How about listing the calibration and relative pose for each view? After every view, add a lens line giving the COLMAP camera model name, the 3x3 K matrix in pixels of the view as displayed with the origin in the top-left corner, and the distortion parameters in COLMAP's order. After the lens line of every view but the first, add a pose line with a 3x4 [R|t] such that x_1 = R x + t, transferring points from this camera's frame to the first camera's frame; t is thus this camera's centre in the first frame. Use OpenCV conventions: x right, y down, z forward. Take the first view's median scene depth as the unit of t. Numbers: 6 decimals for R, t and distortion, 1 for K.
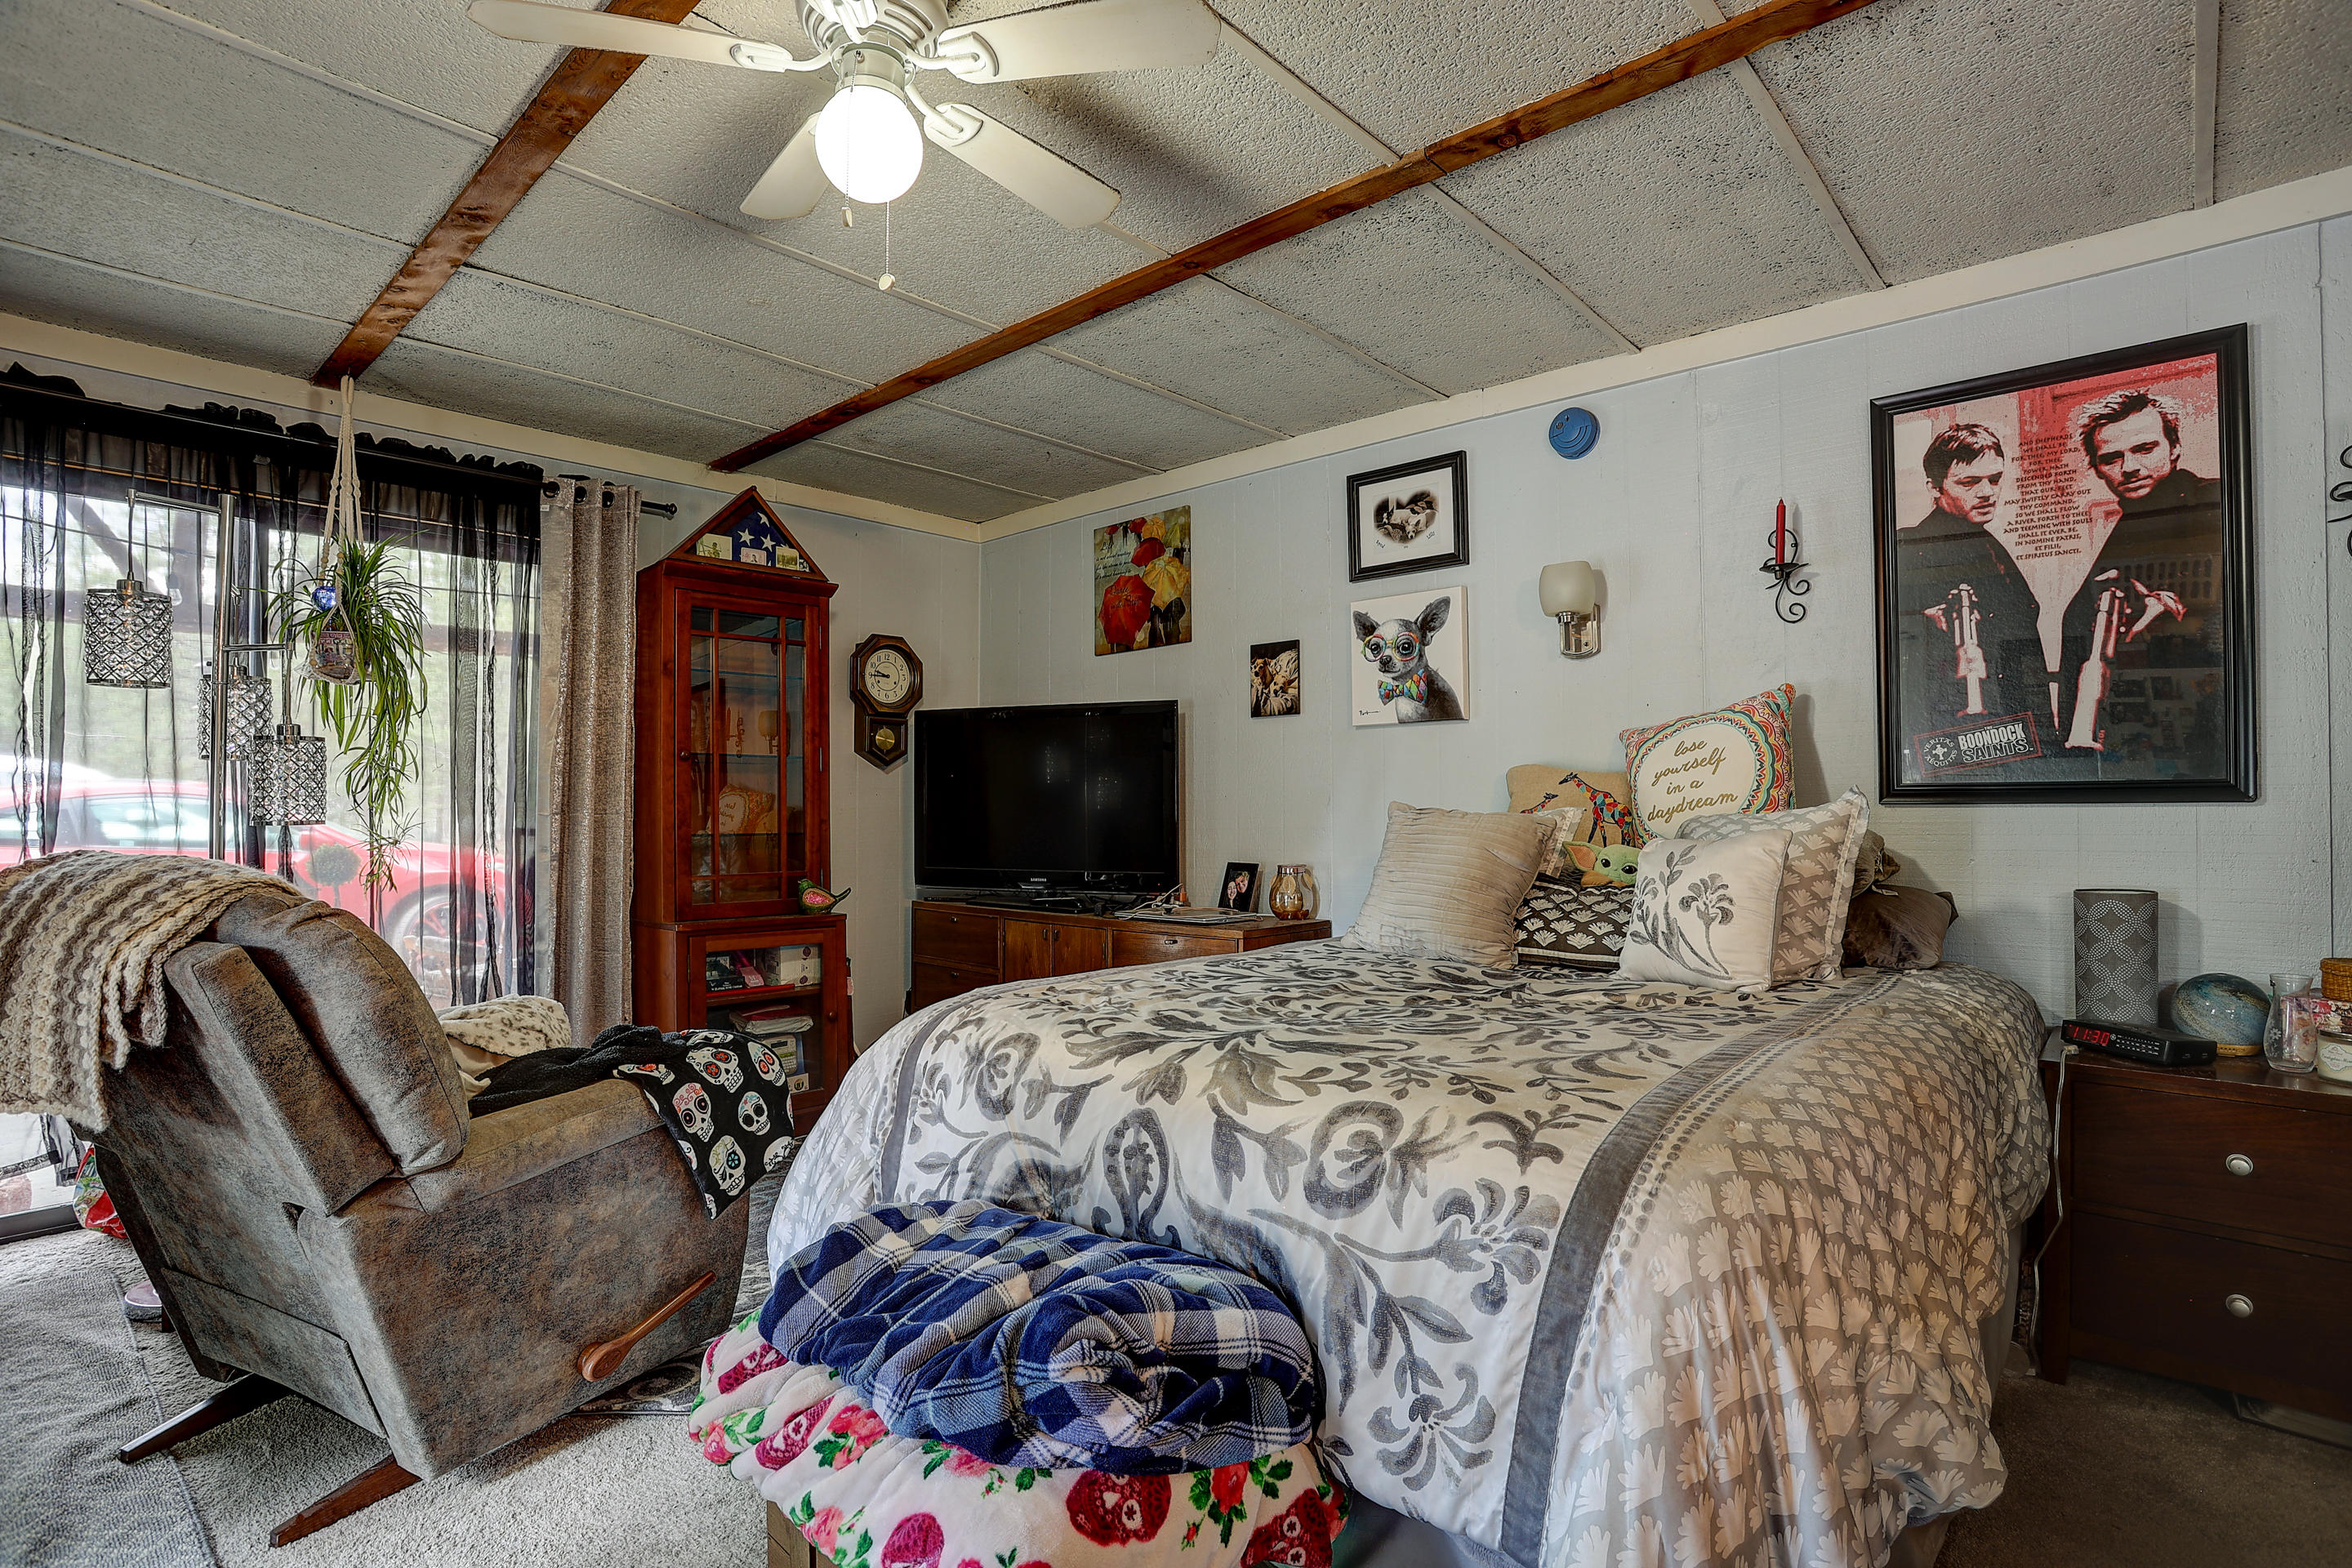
lens RADIAL K [[1149.4, 0, 1180.6], [0, 1149.4, 793.1], [0, 0, 1]] dist [-0.079320, 0.034242]
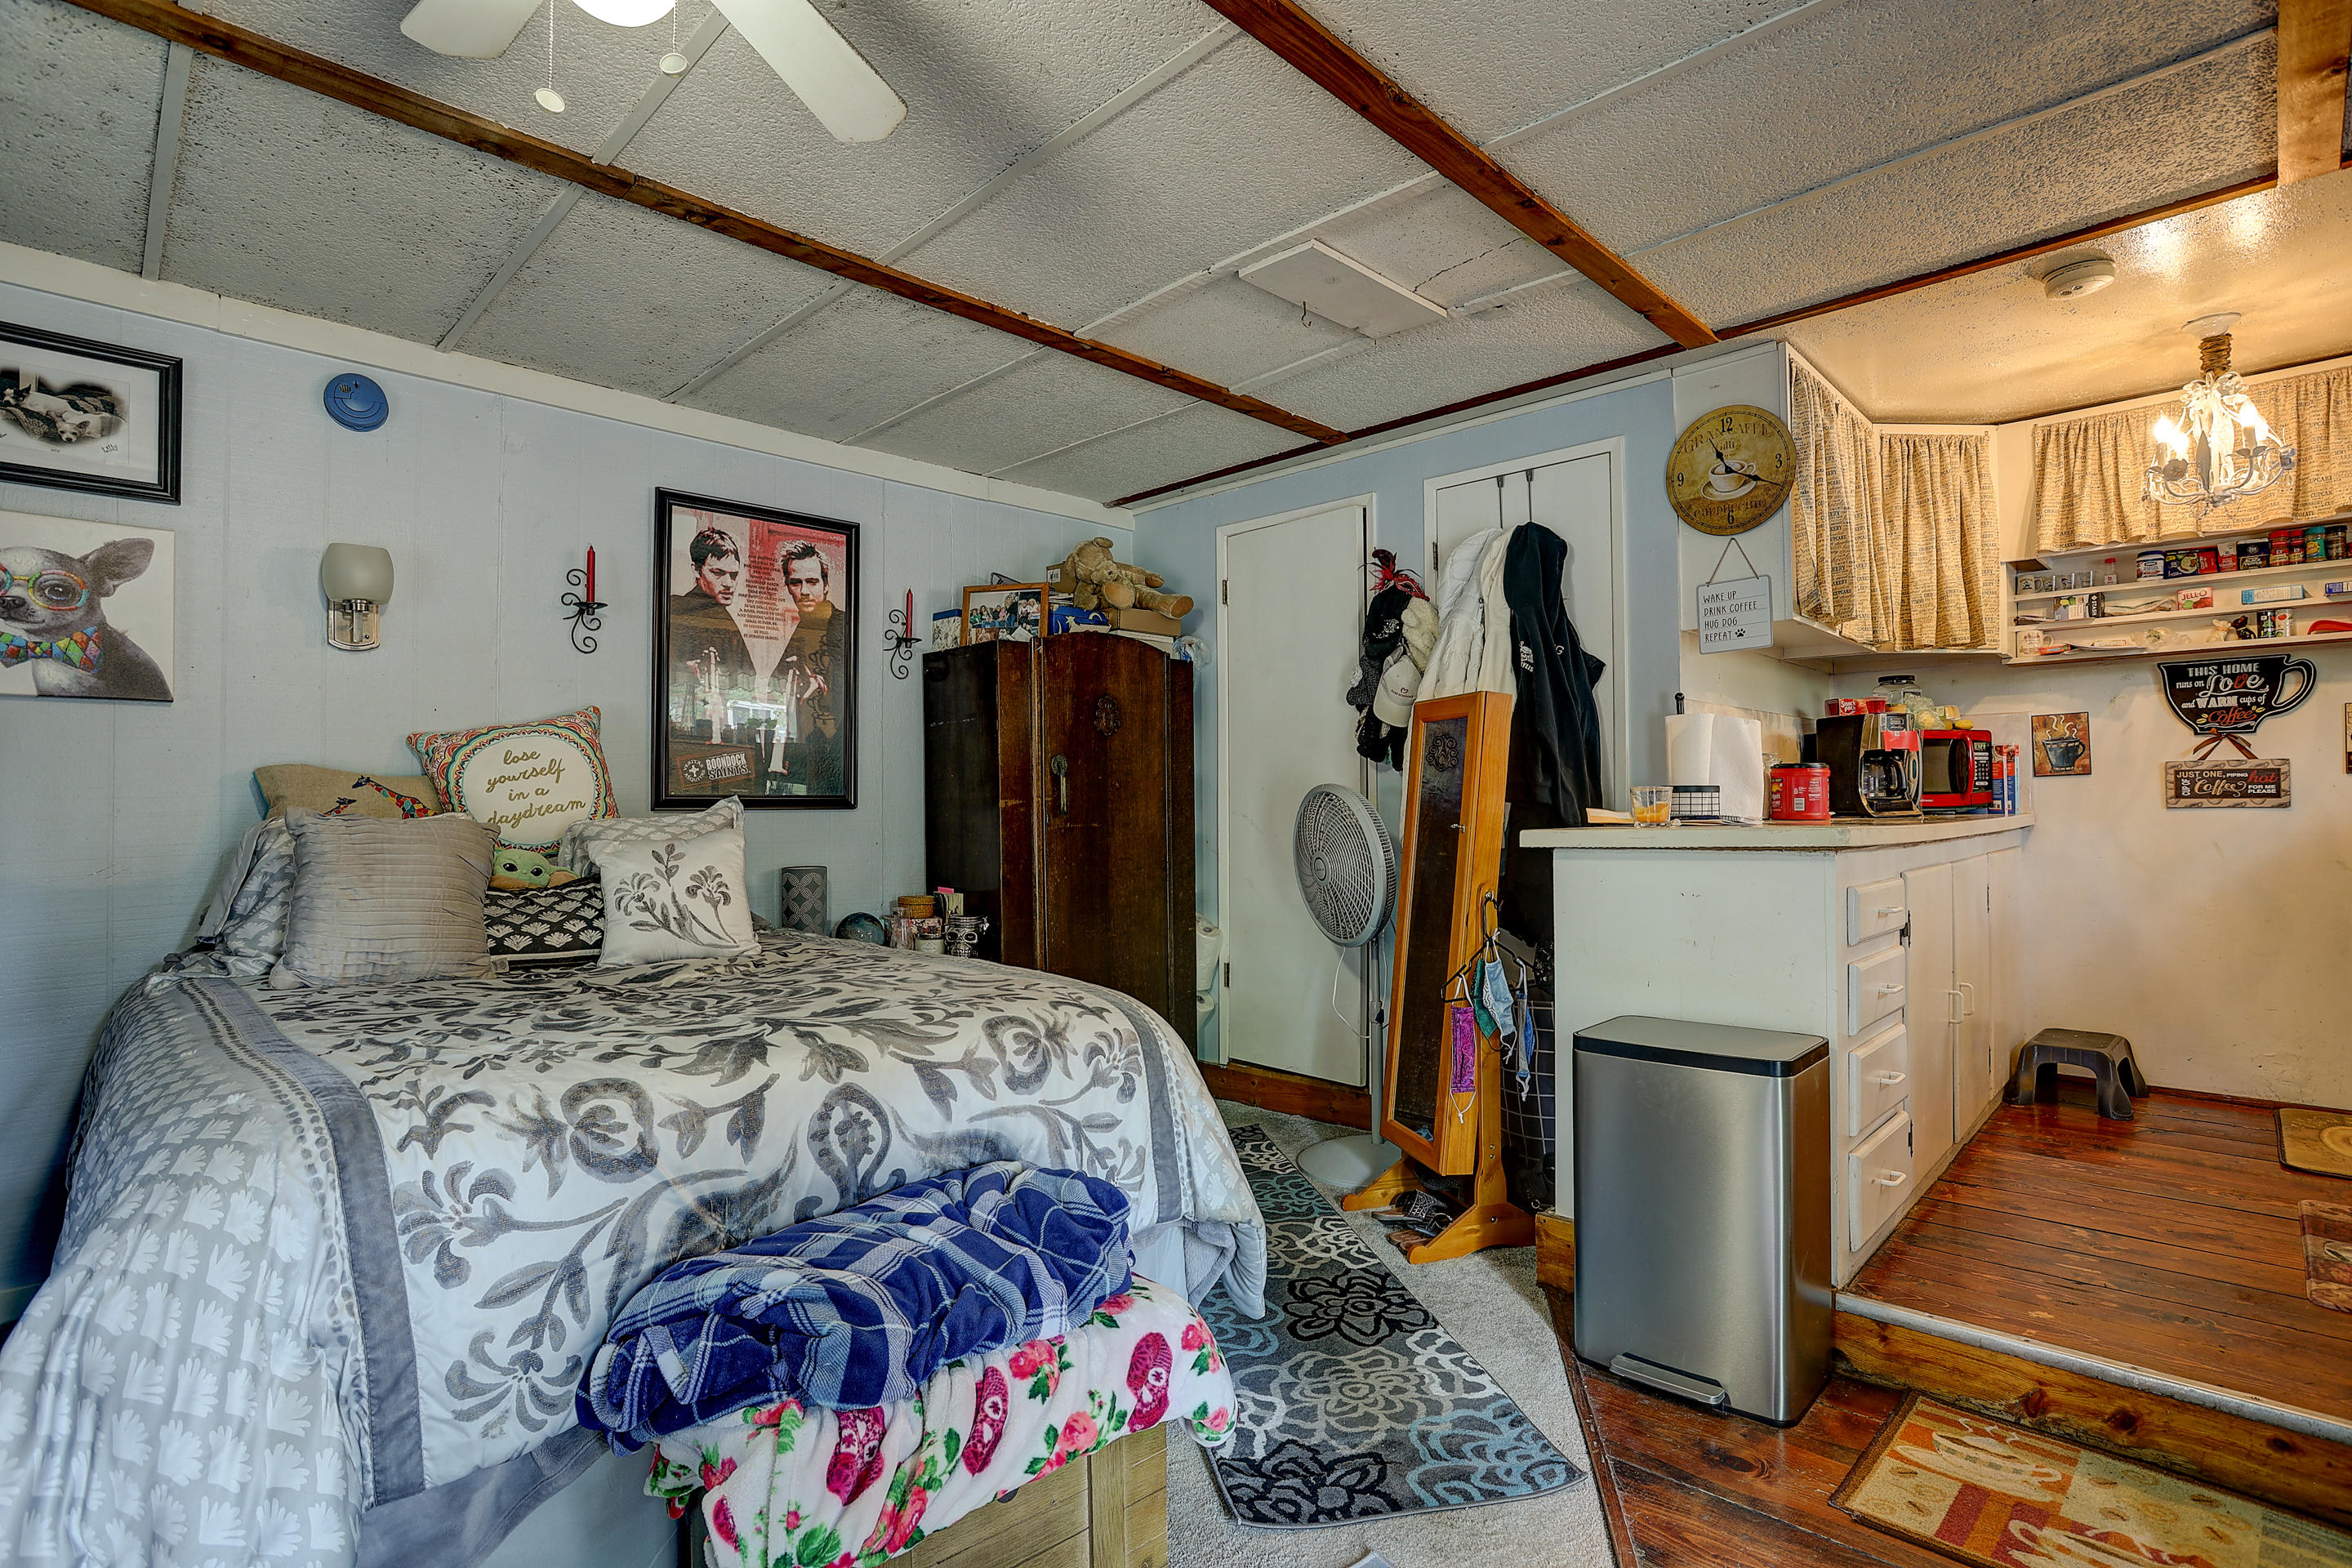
lens RADIAL K [[1141.4, 0, 1185.7], [0, 1141.4, 791.9], [0, 0, 1]] dist [-0.052881, 0.032667]
pose [[0.052737, 0.016427, 0.998473, -0.662092], [-0.007309, 0.999844, -0.016063, 0.005770], [-0.998582, -0.006451, 0.052849, 0.368789]]
